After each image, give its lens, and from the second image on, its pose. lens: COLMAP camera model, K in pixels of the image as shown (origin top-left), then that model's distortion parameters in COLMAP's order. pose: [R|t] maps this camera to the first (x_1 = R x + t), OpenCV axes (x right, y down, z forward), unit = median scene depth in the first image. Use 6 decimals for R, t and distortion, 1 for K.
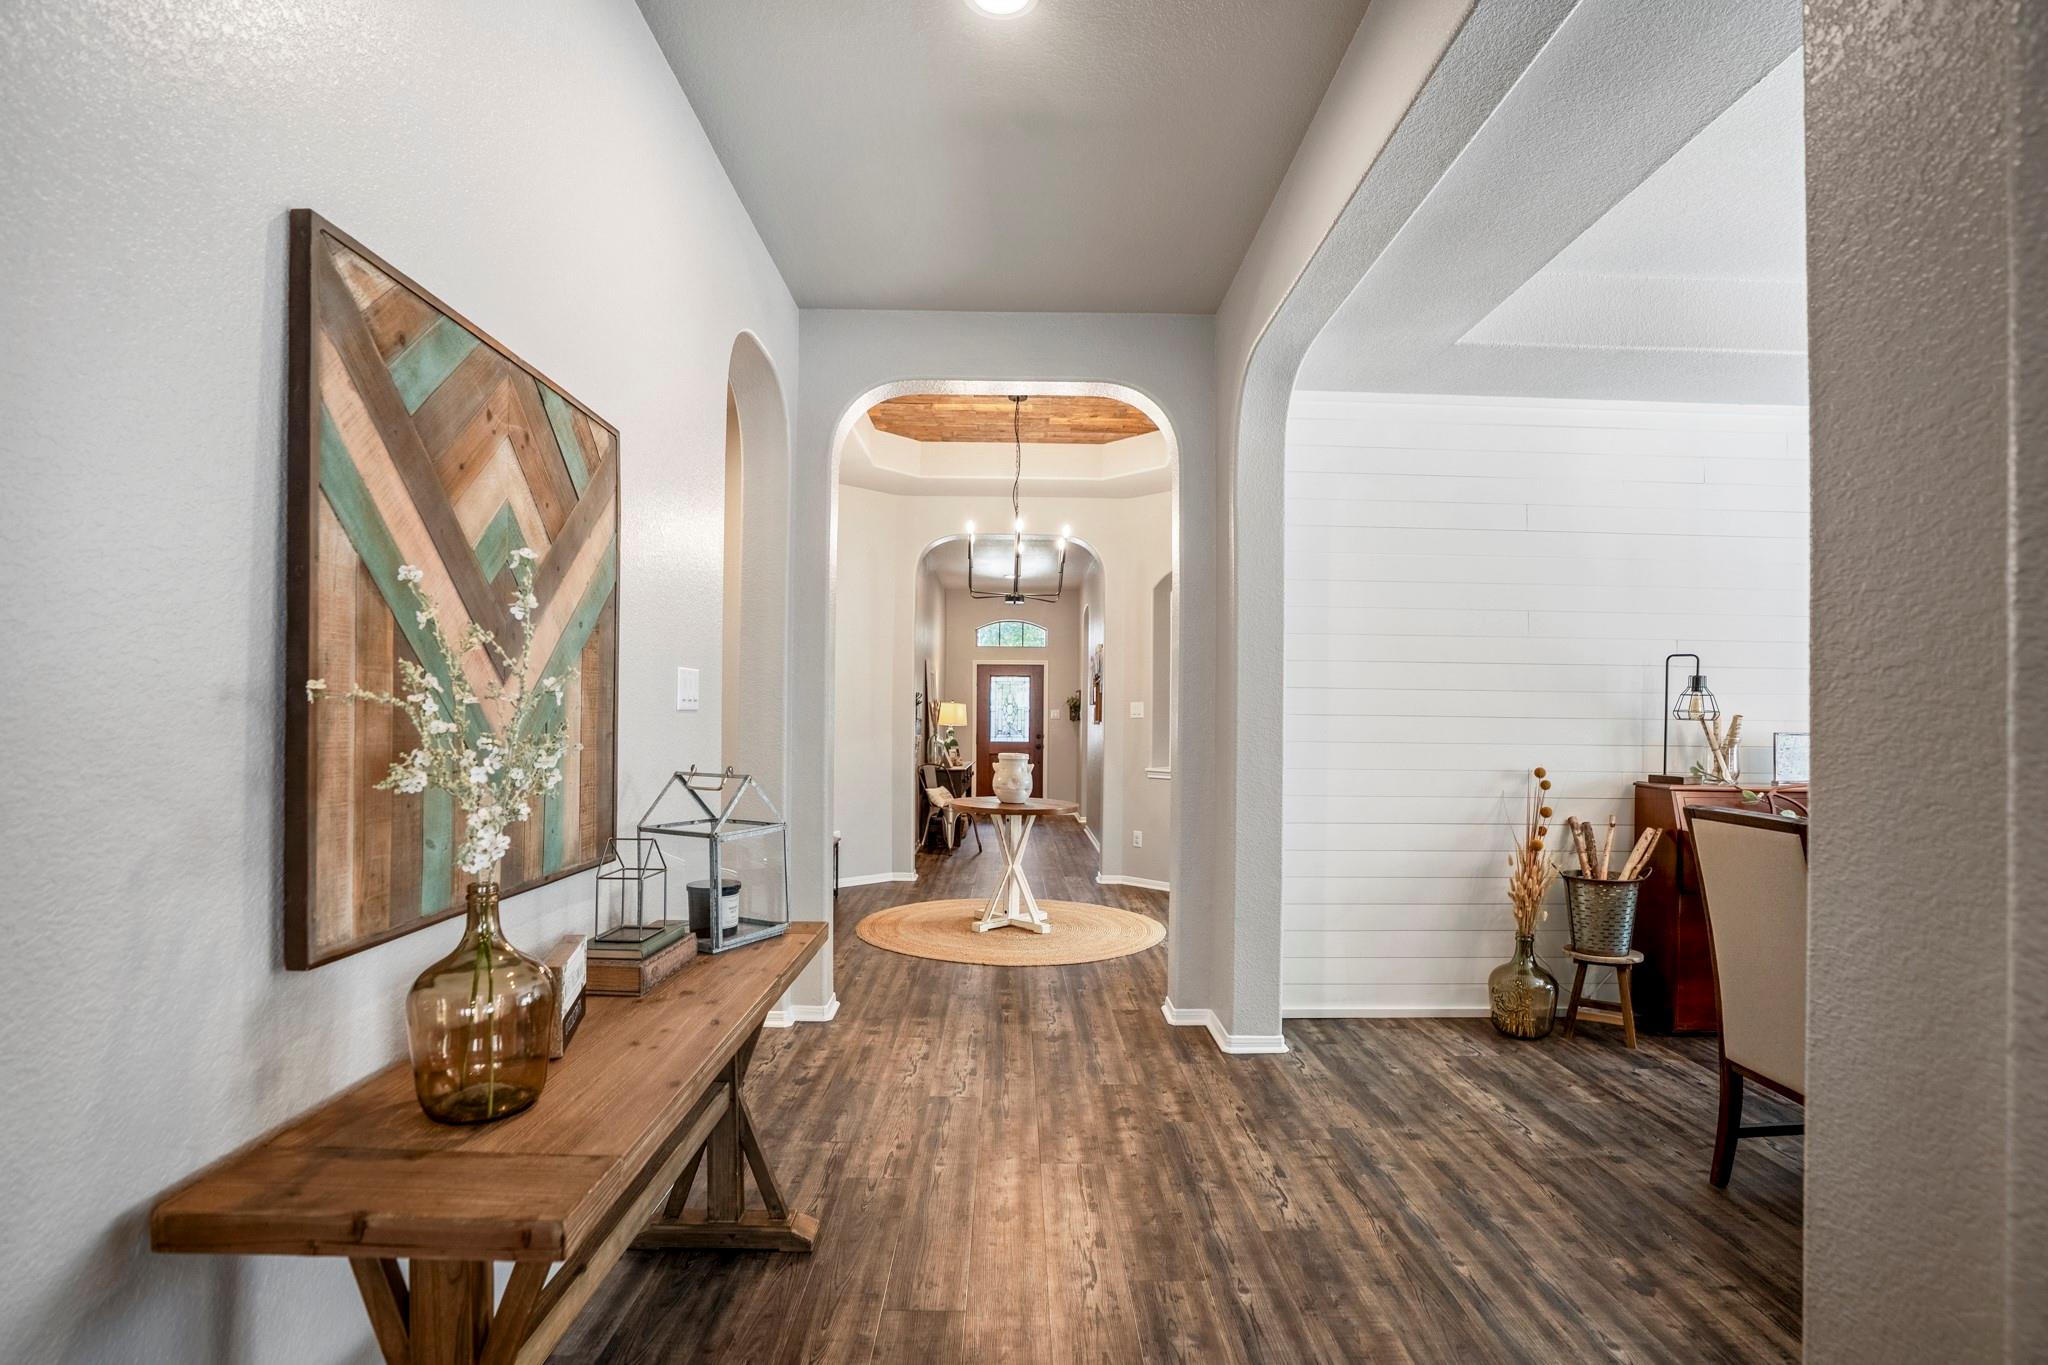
lens RADIAL K [[970.5, 0, 1028.4], [0, 970.5, 698.7], [0, 0, 1]] dist [-0.060921, 0.020533]
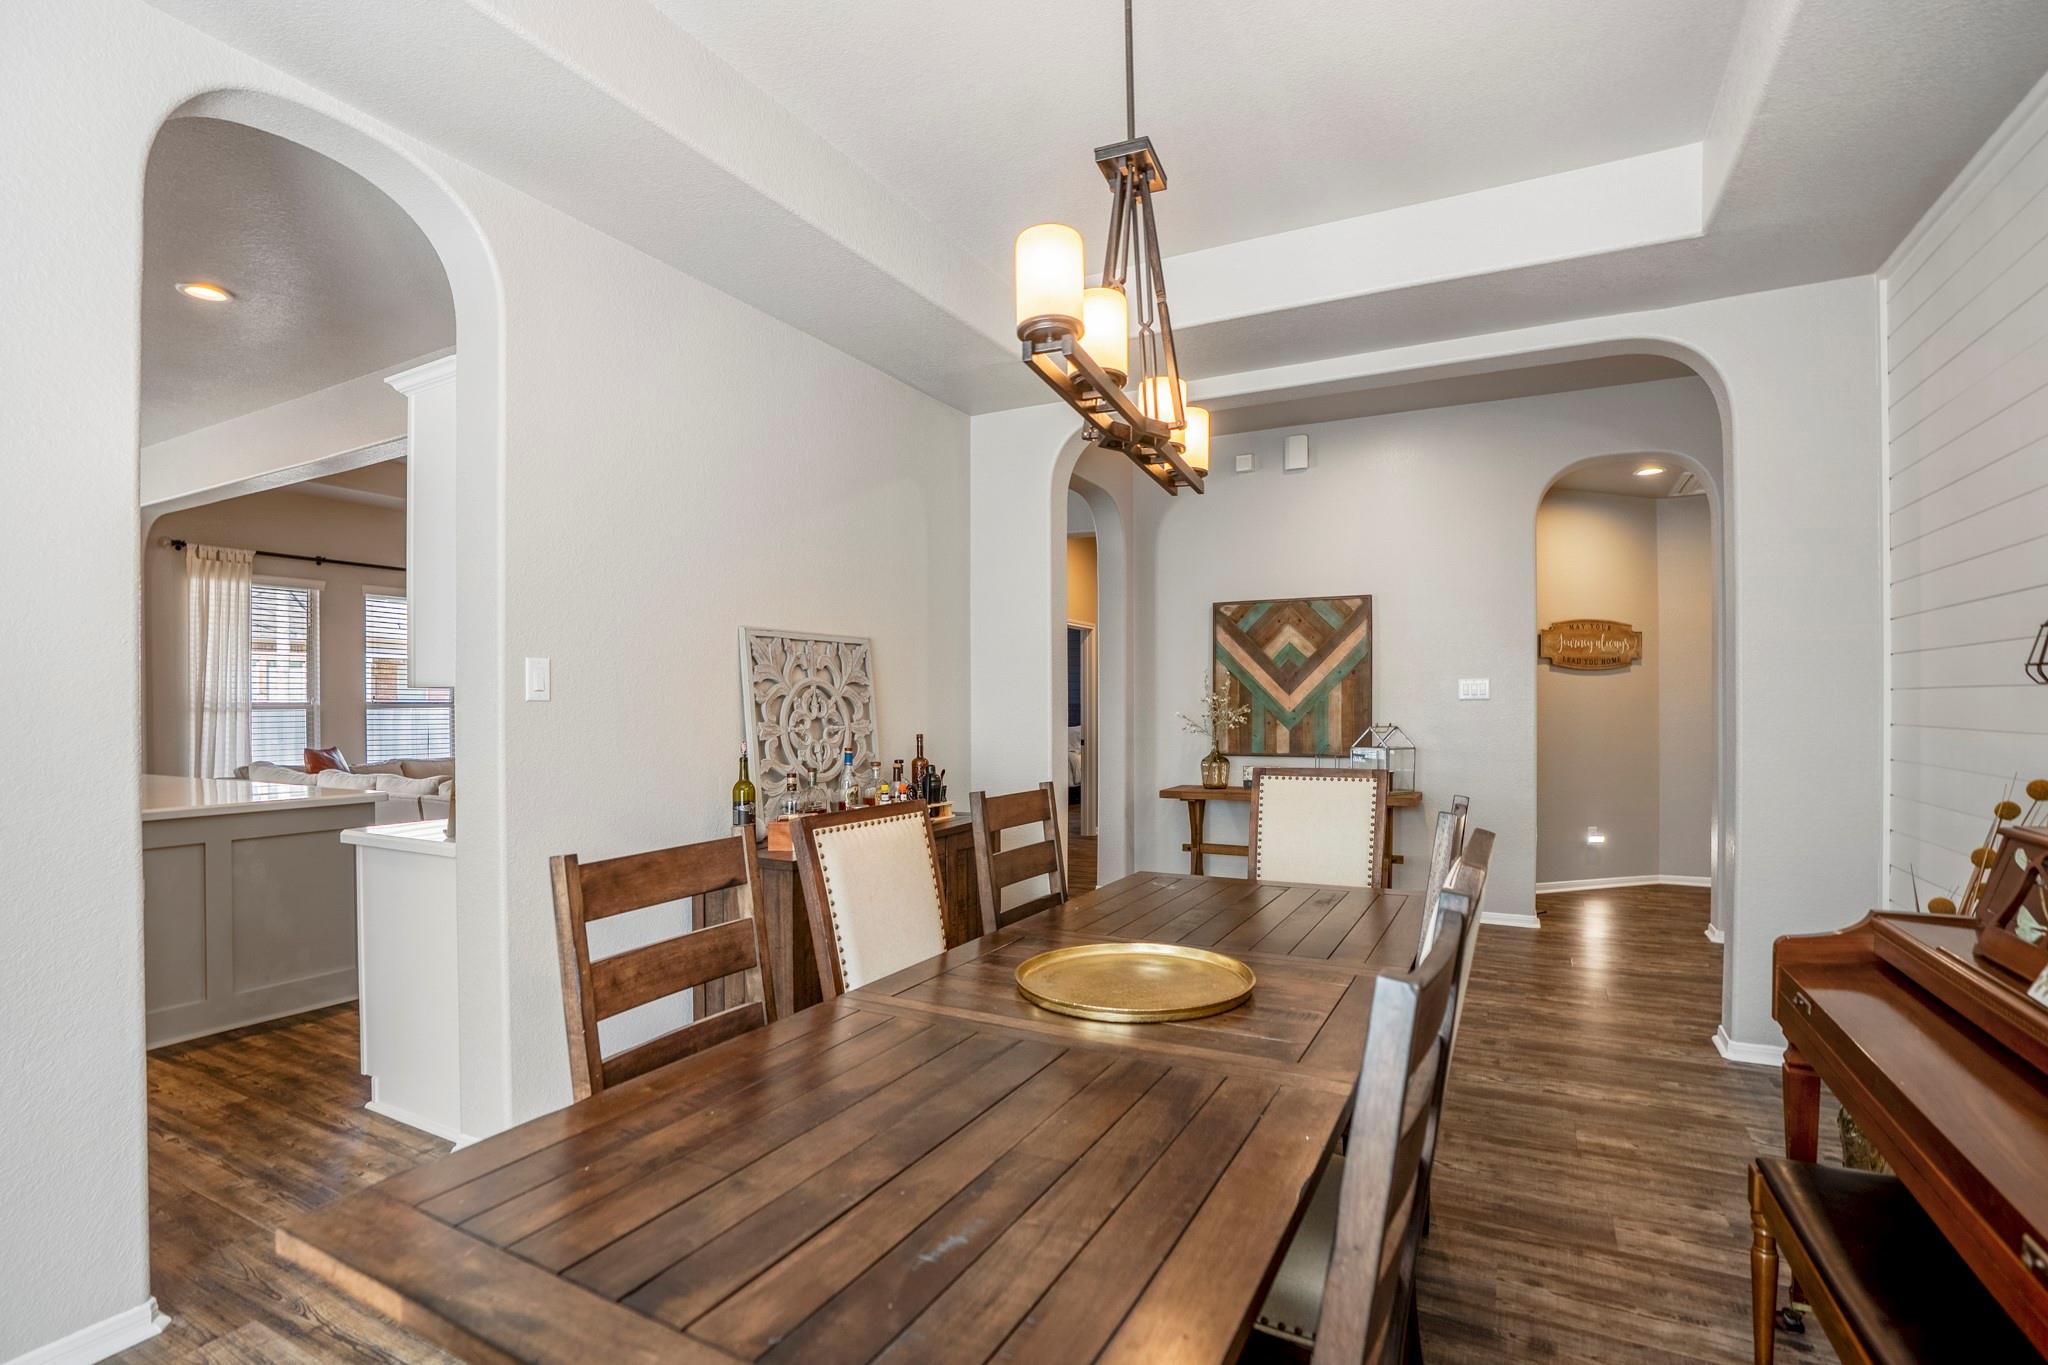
lens RADIAL K [[970.5, 0, 1020.6], [0, 970.5, 703.3], [0, 0, 1]] dist [-0.060921, 0.020533]
pose [[-0.481170, -0.008596, -0.876585, 3.049149], [0.018605, 0.999627, -0.020015, 0.067535], [0.876430, -0.025940, -0.480830, 1.850170]]
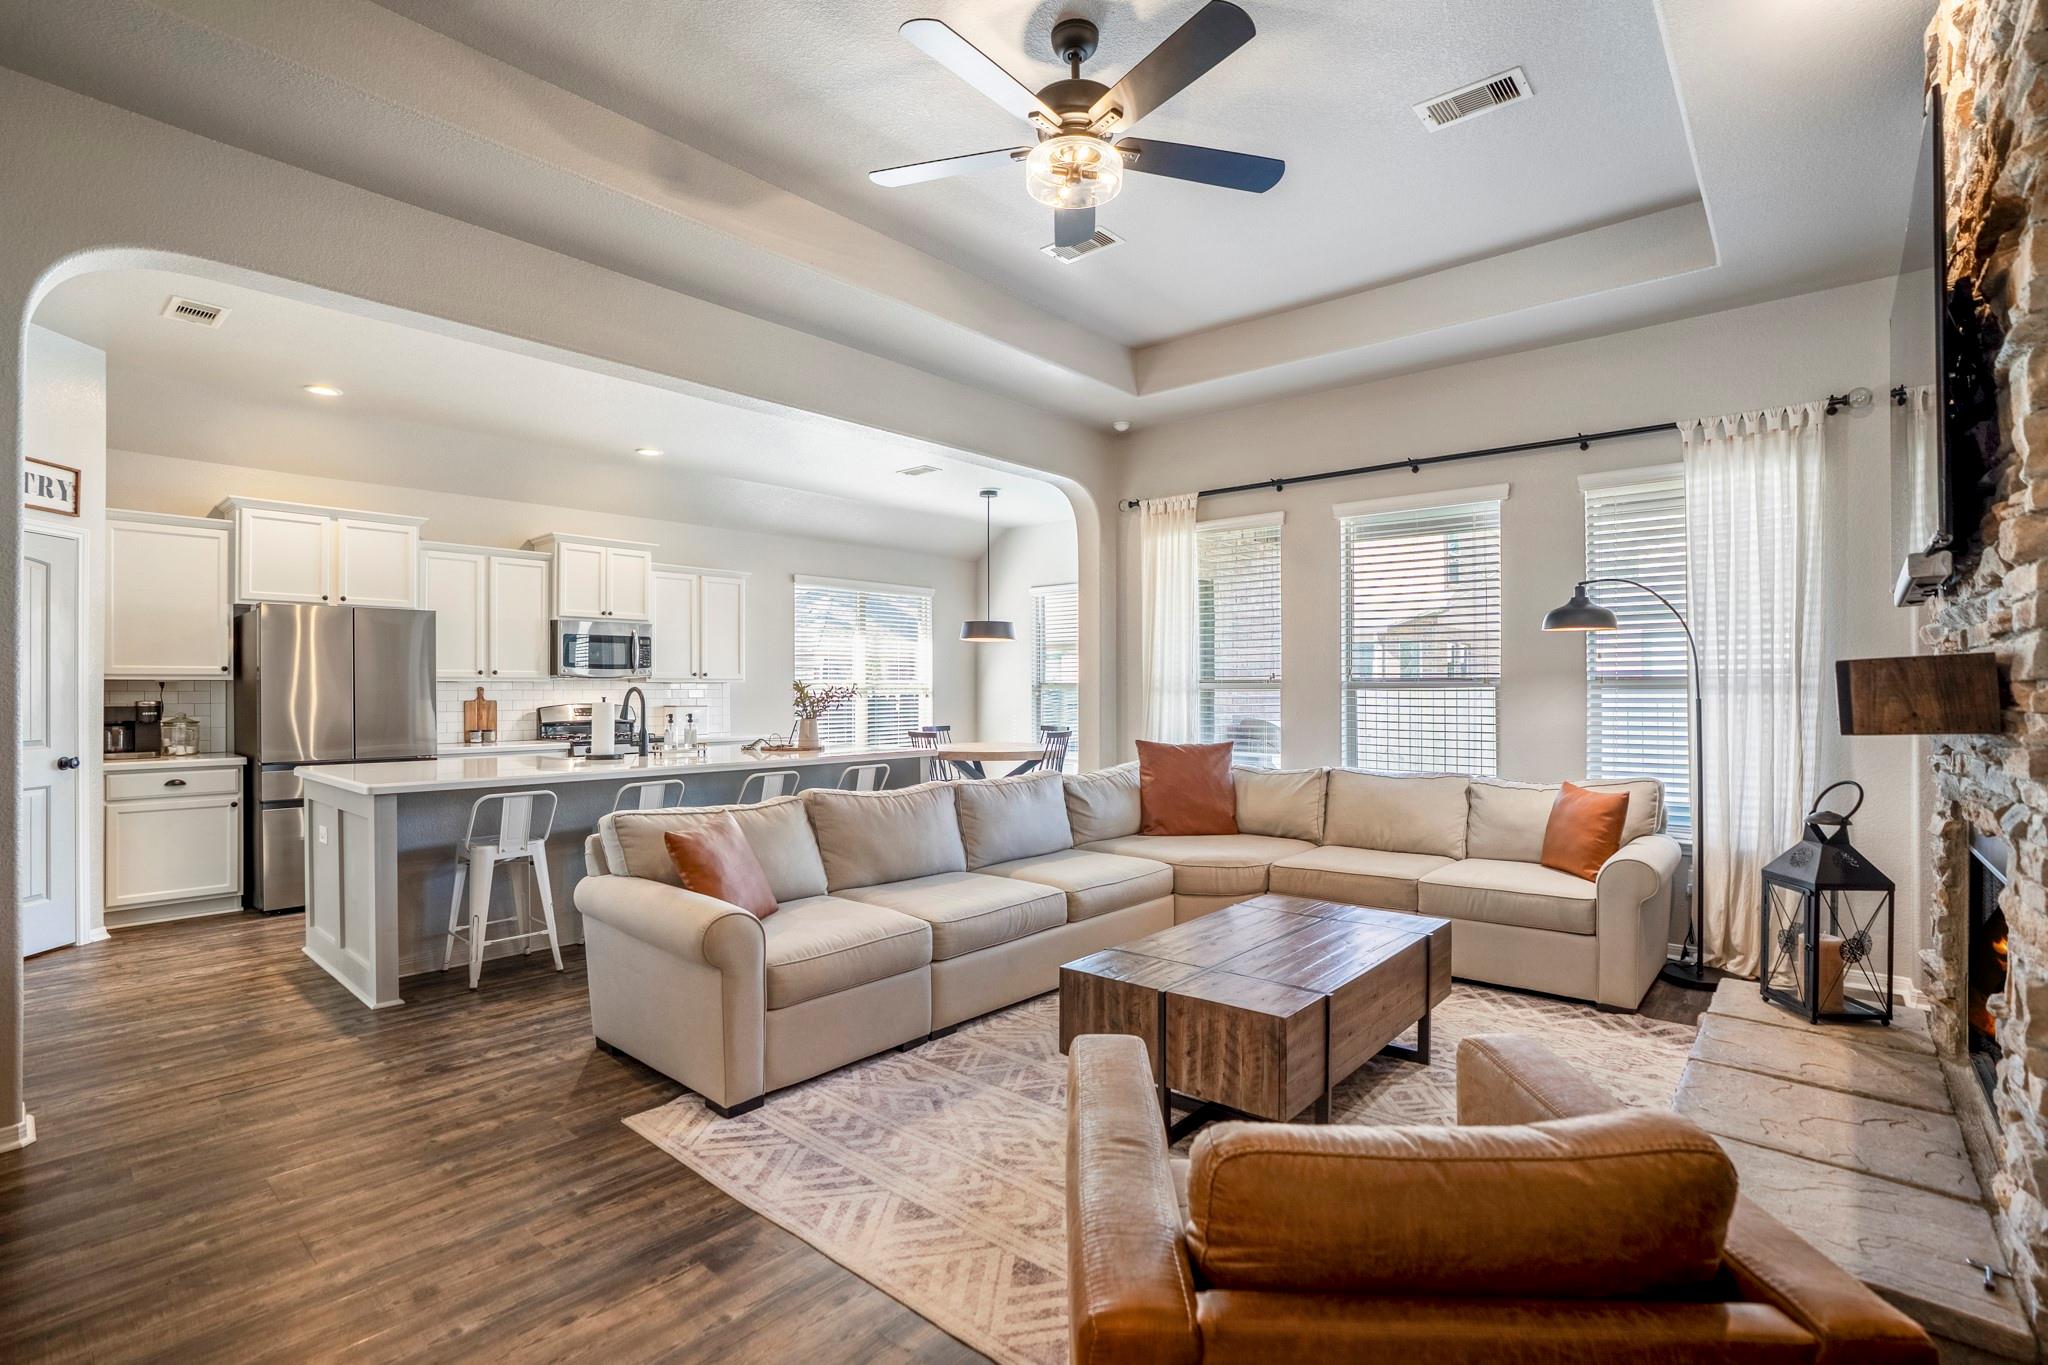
lens RADIAL K [[970.5, 0, 1017.5], [0, 970.5, 688.4], [0, 0, 1]] dist [-0.060921, 0.020533]
pose [[-0.739308, -0.007478, 0.673326, -0.973458], [-0.017670, 0.999809, -0.008298, -0.013709], [-0.673135, -0.018033, -0.739299, -0.198008]]
